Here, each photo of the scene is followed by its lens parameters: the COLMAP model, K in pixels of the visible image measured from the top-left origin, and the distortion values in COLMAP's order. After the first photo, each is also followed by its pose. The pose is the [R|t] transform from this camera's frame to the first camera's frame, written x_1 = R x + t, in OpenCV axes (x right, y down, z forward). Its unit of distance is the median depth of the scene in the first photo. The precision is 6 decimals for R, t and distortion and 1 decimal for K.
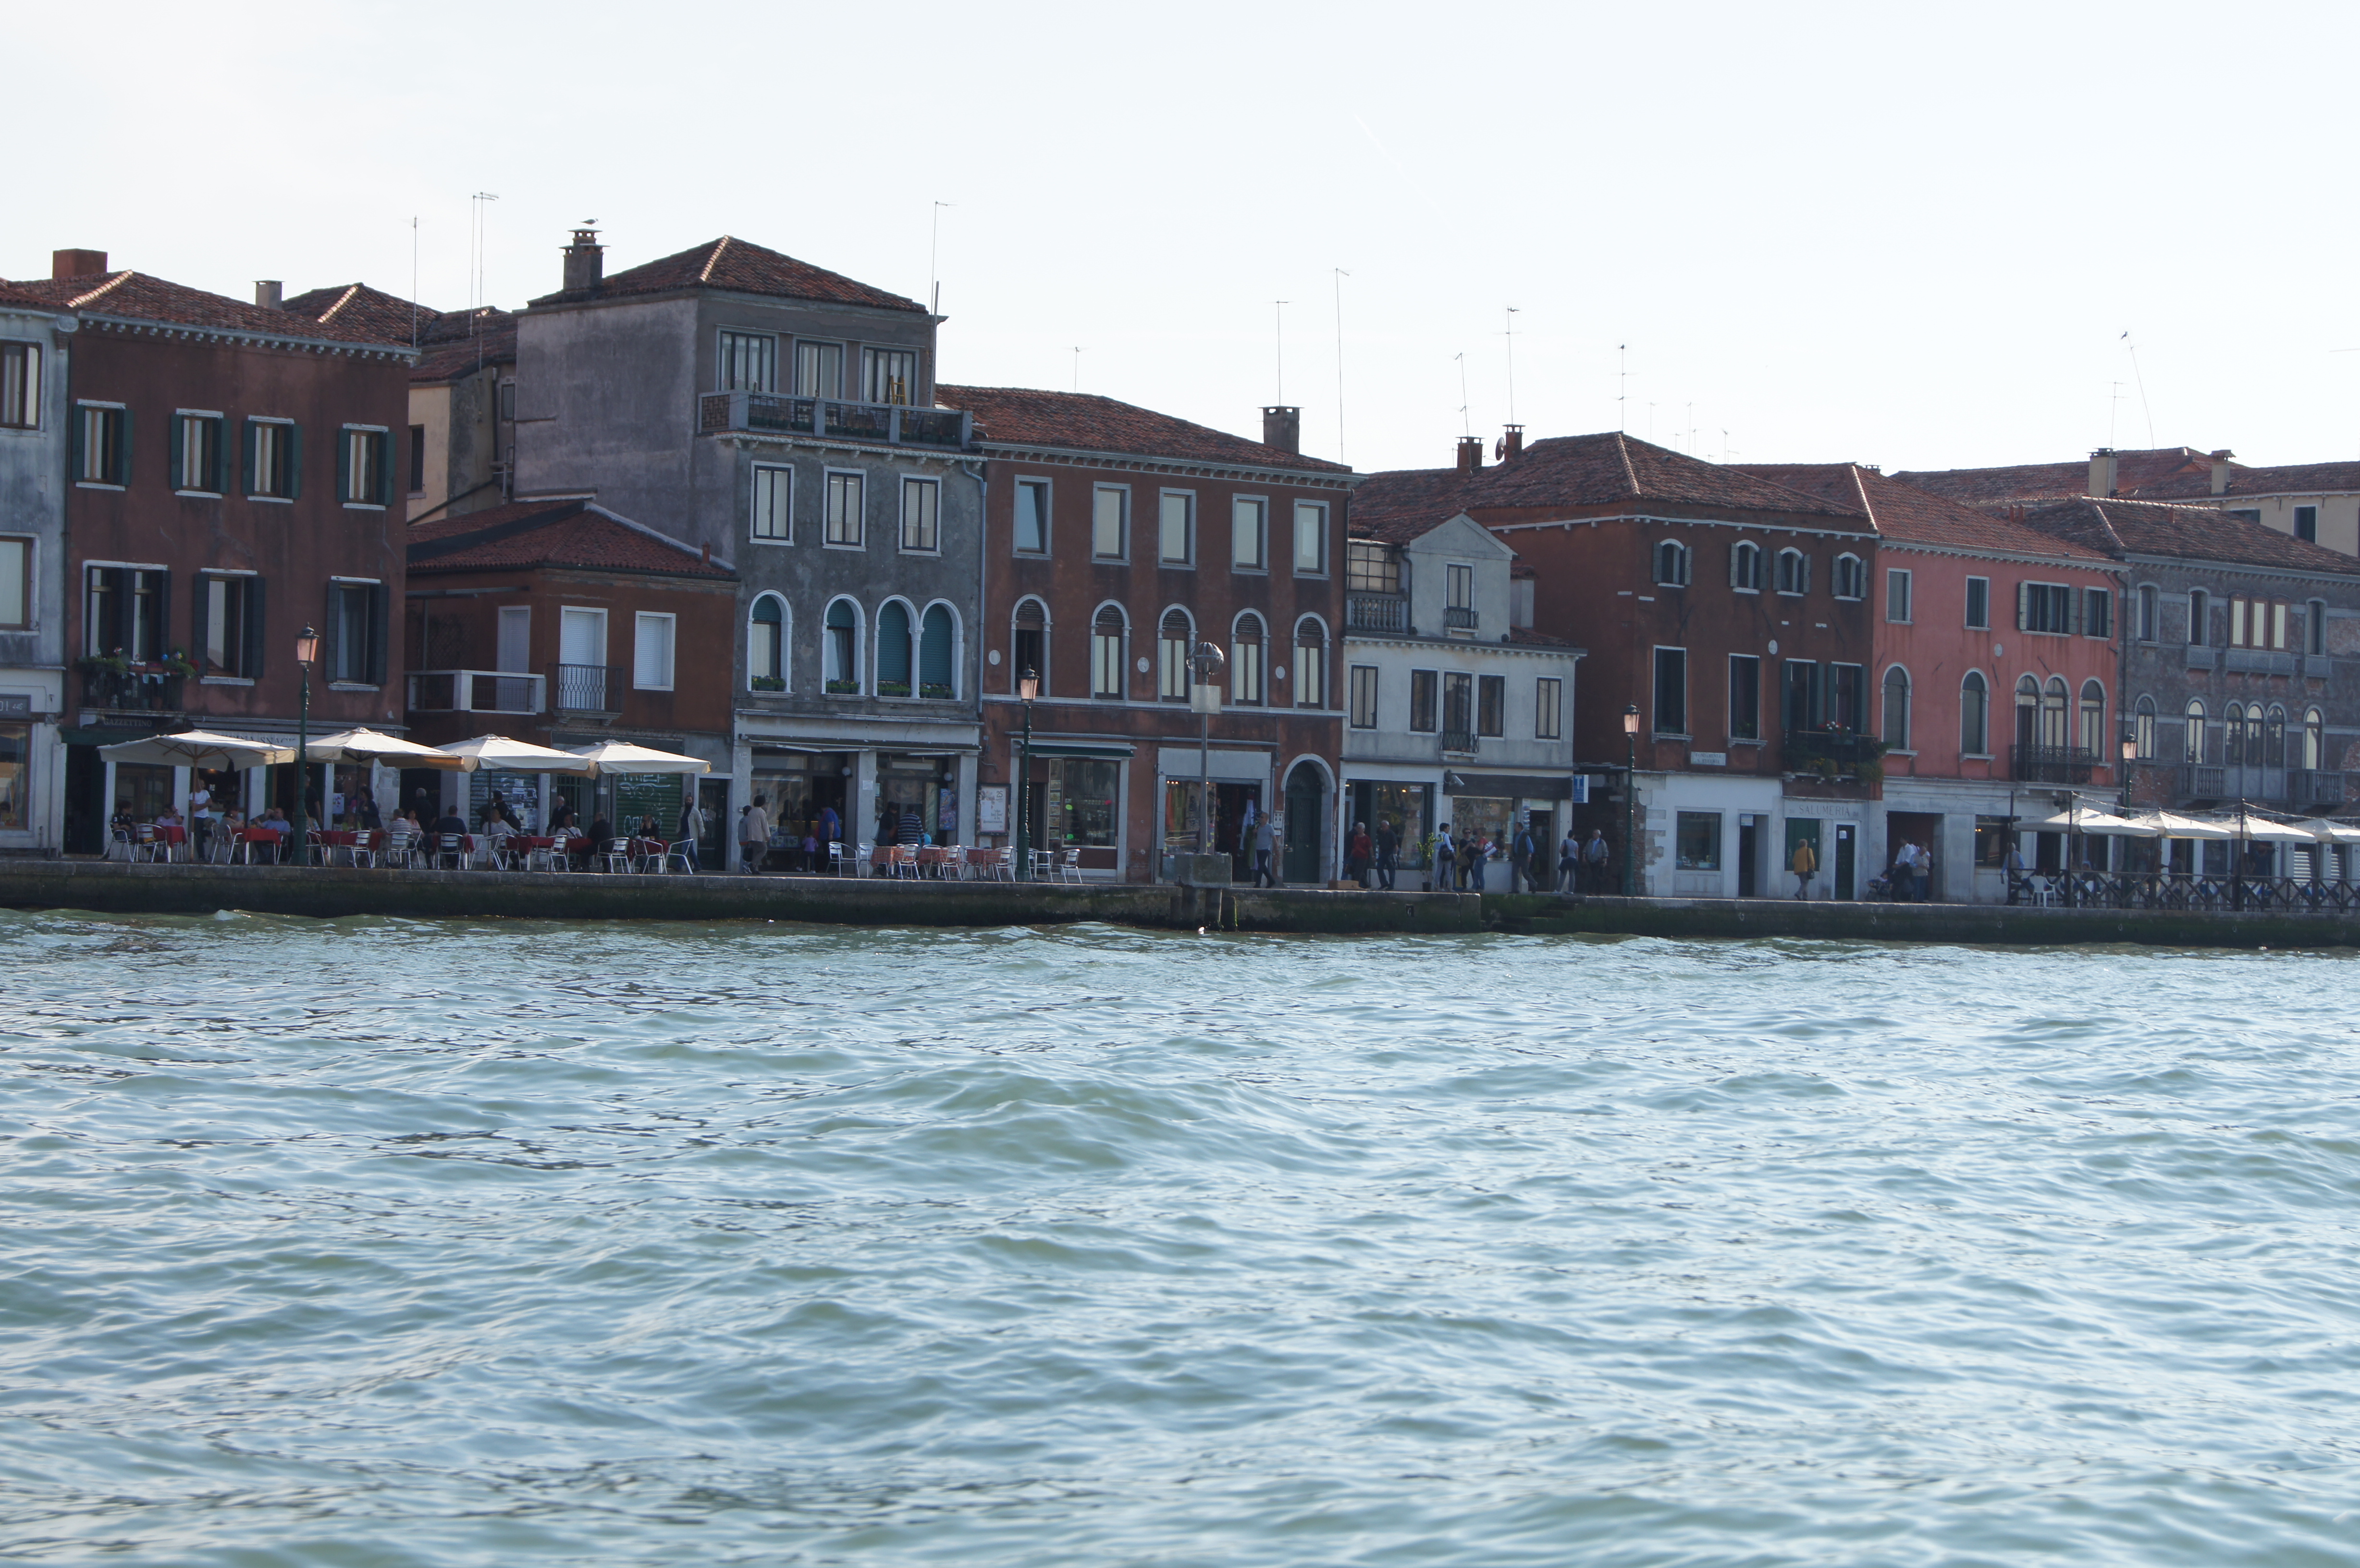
lens RADIAL K [[5354.8, 0, 1184.3], [0, 5354.8, 748.4], [0, 0, 1]] dist [0.001959, 0.033337]
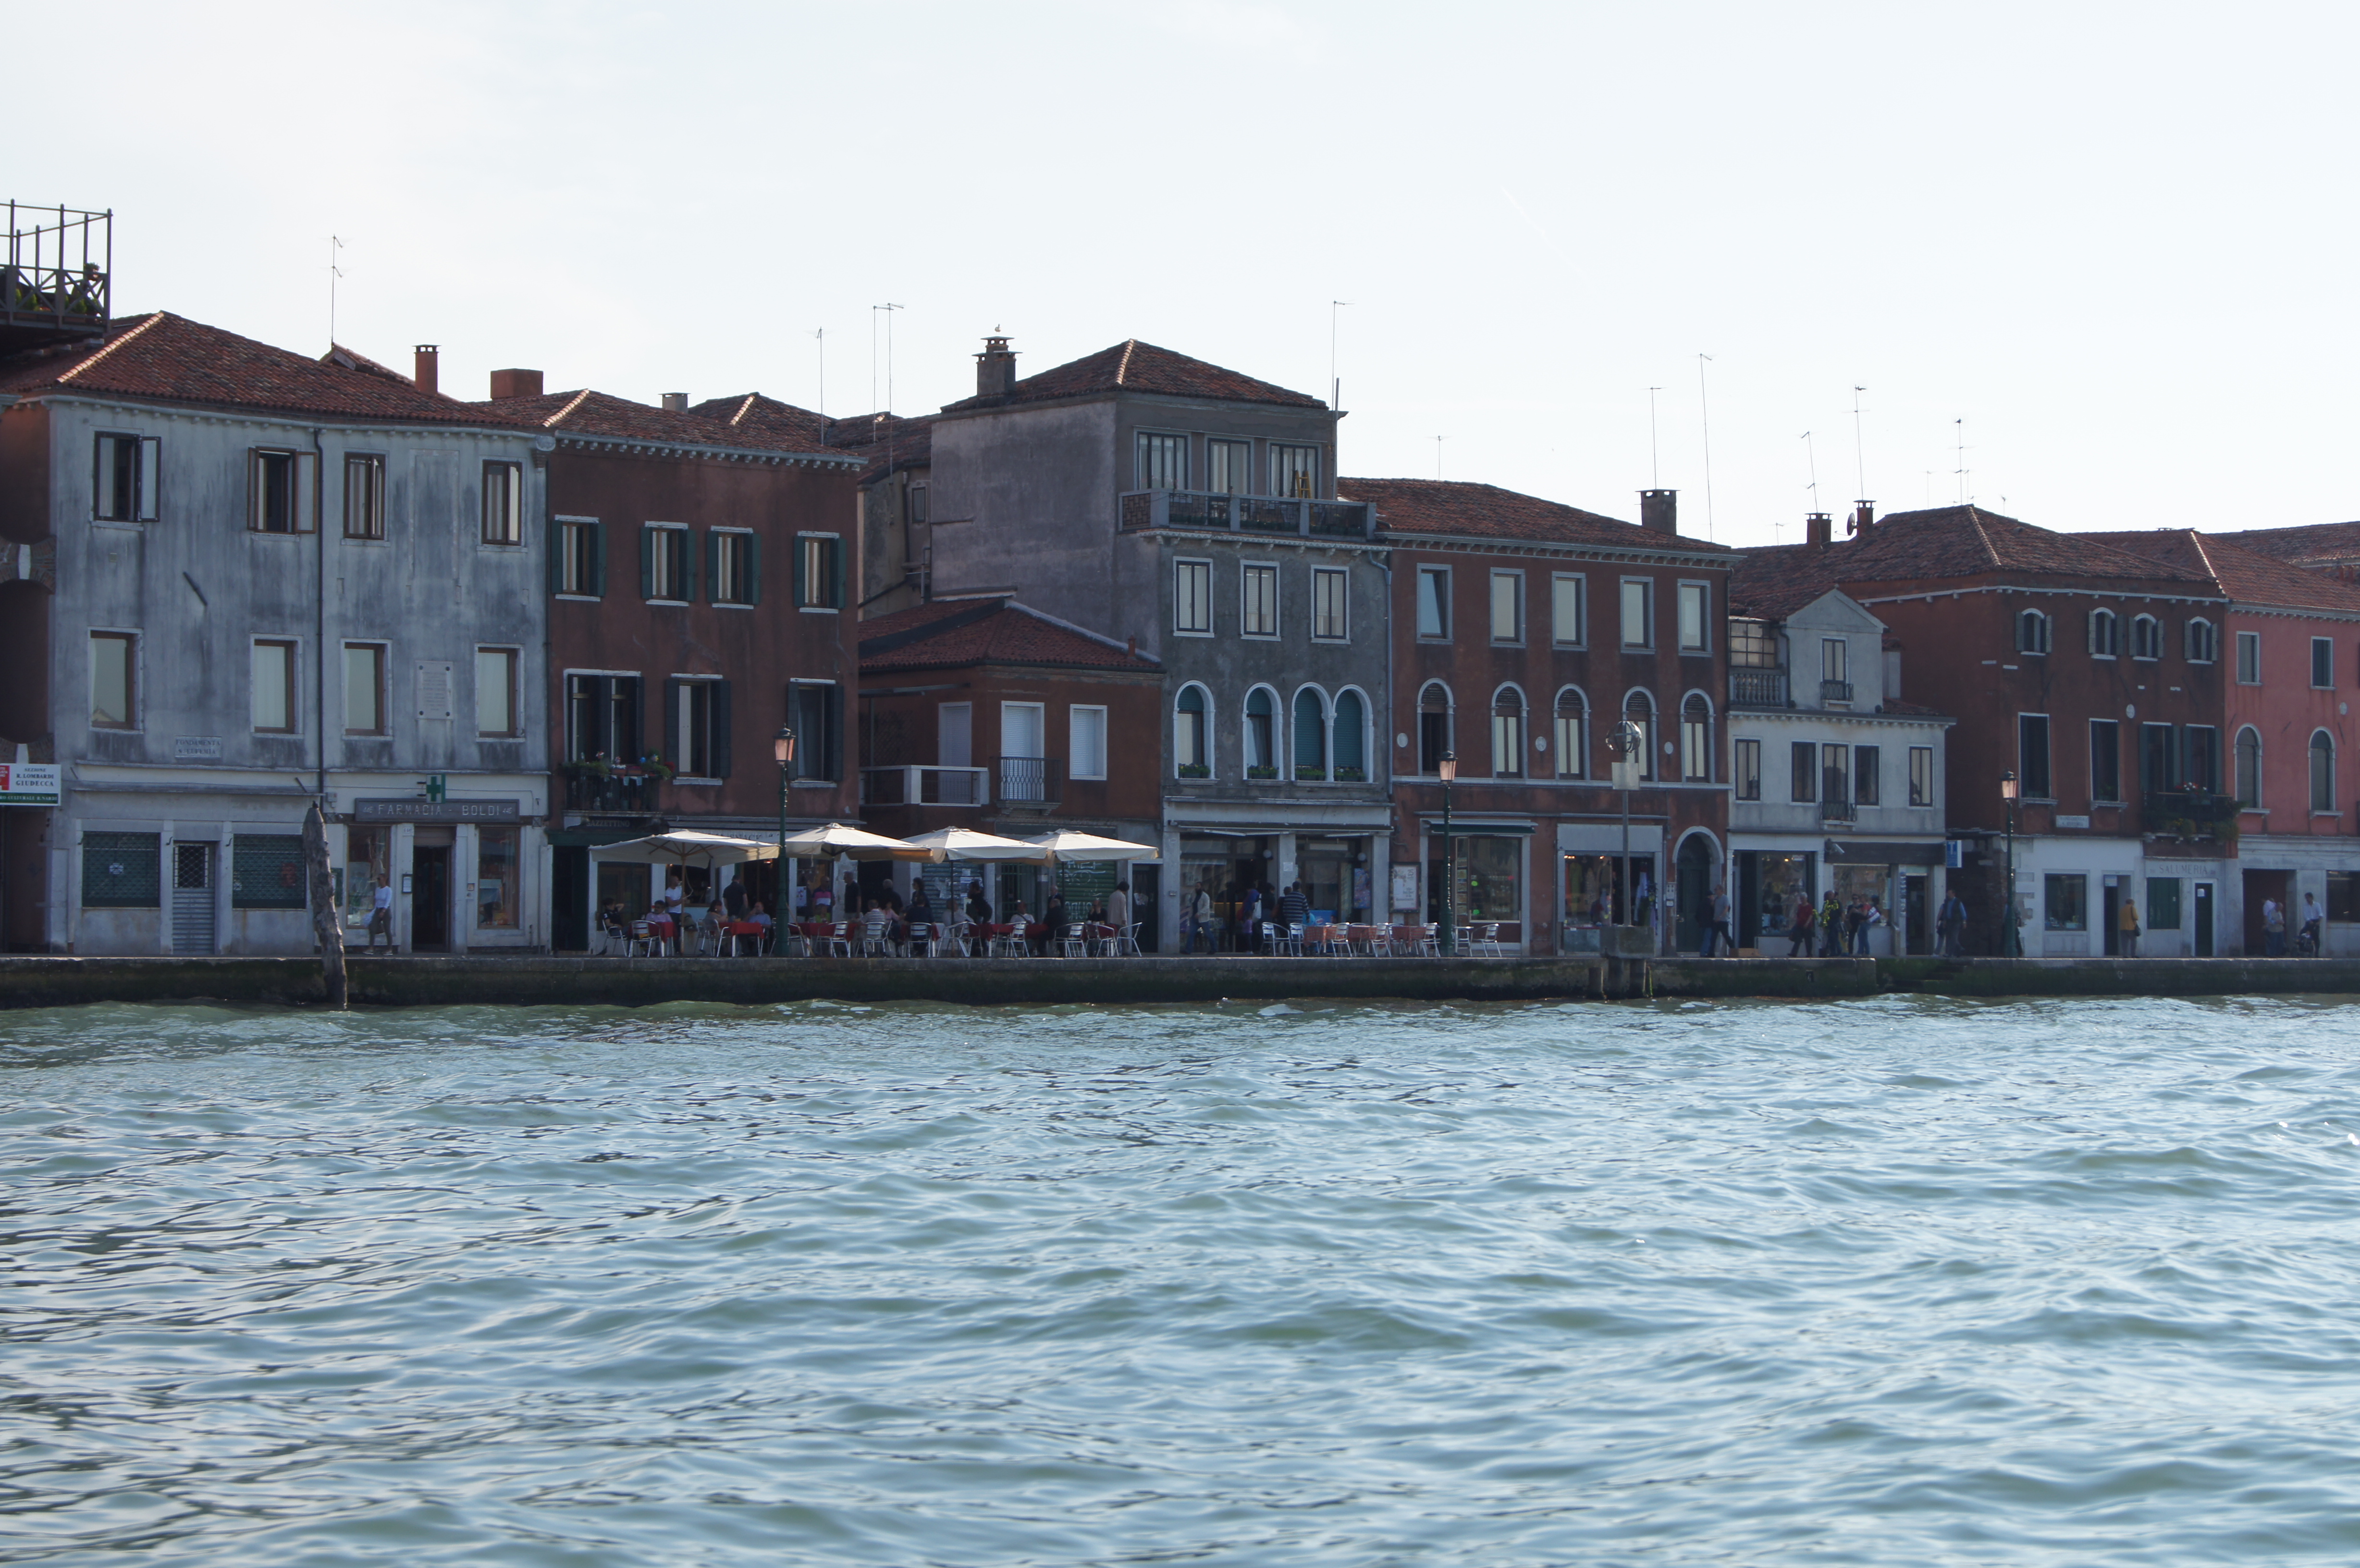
lens RADIAL K [[5354.8, 0, 1184.3], [0, 5354.8, 748.4], [0, 0, 1]] dist [0.001959, 0.033337]
pose [[0.999300, -0.023729, -0.028919, -0.047892], [0.023332, 0.999630, -0.013996, -0.001946], [0.029240, 0.013311, 0.999484, -0.034205]]
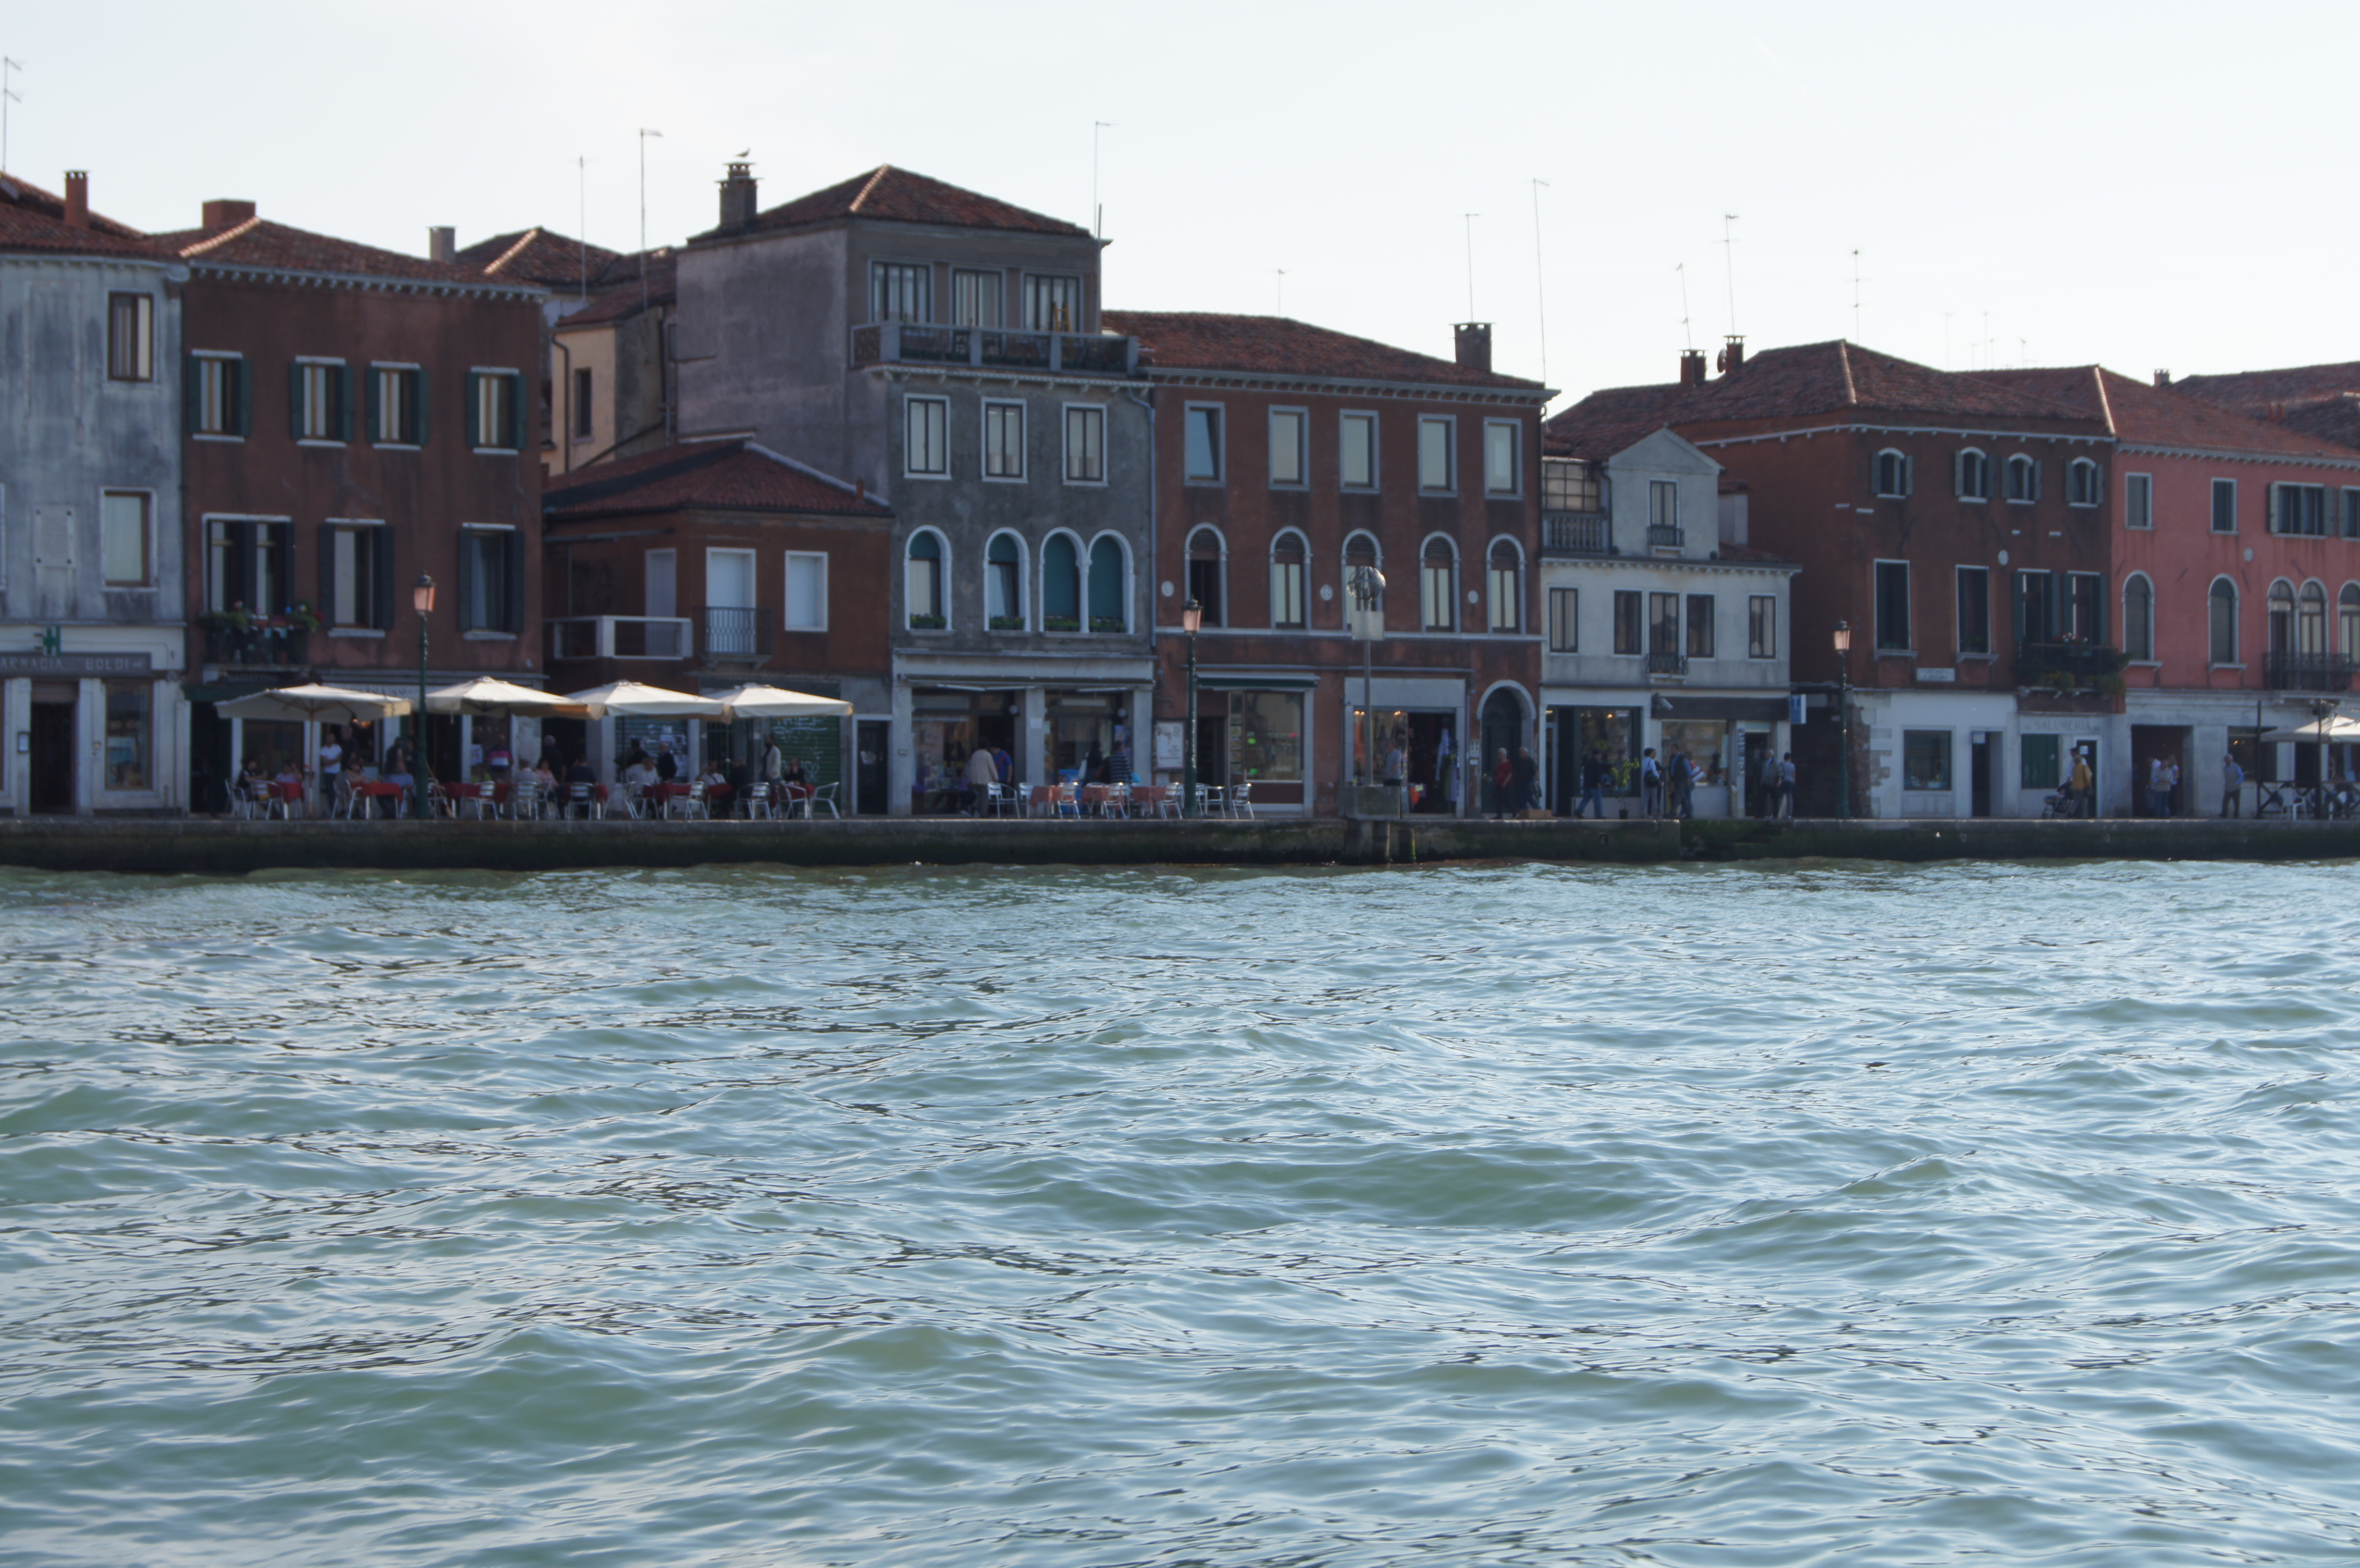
lens RADIAL K [[5354.8, 0, 1184.3], [0, 5354.8, 748.4], [0, 0, 1]] dist [0.001959, 0.033337]
pose [[0.996657, -0.024629, -0.077895, 0.042845], [0.025502, 0.999622, 0.010235, 0.002088], [0.077613, -0.012187, 0.996909, 0.030464]]
